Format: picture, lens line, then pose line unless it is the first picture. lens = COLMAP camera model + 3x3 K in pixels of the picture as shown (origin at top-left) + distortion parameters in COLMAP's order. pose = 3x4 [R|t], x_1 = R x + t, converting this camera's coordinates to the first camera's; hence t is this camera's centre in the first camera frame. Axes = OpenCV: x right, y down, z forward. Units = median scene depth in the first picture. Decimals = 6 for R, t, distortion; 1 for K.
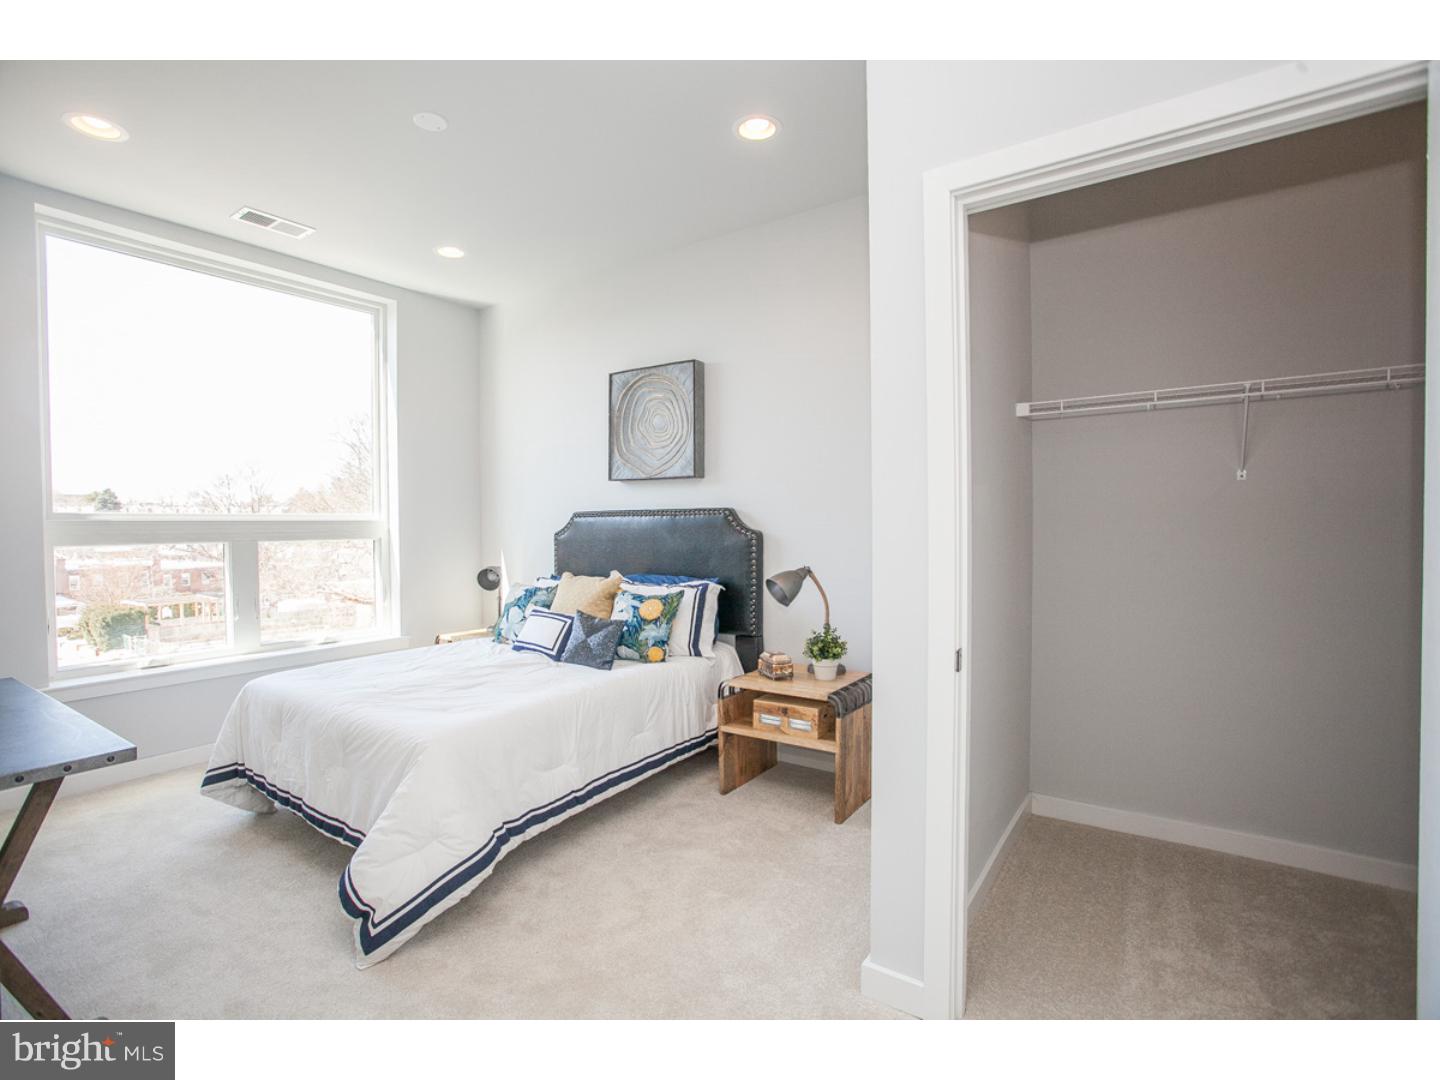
lens RADIAL K [[699.2, 0, 704.6], [0, 699.2, 541.5], [0, 0, 1]] dist [-0.079986, 0.040611]
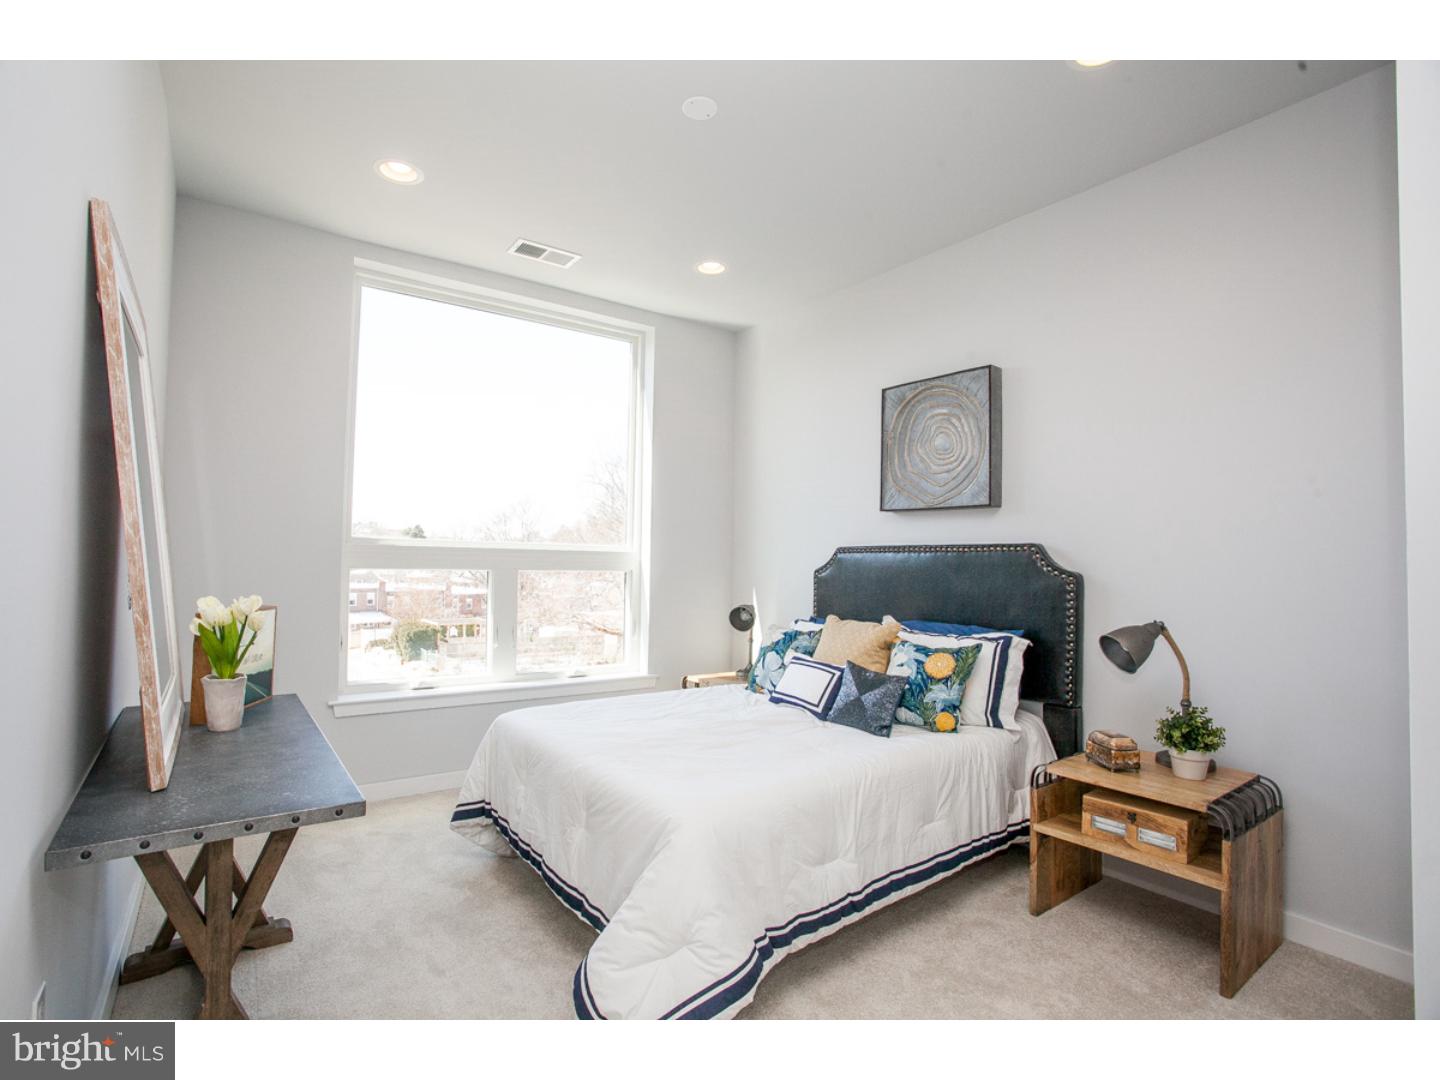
lens RADIAL K [[701.2, 0, 705.1], [0, 701.2, 542.0], [0, 0, 1]] dist [-0.079571, 0.037601]
pose [[0.945524, 0.013571, -0.325270, -0.075903], [-0.032375, 0.998098, -0.052469, 0.004757], [0.323940, 0.060142, 0.944164, 0.142082]]
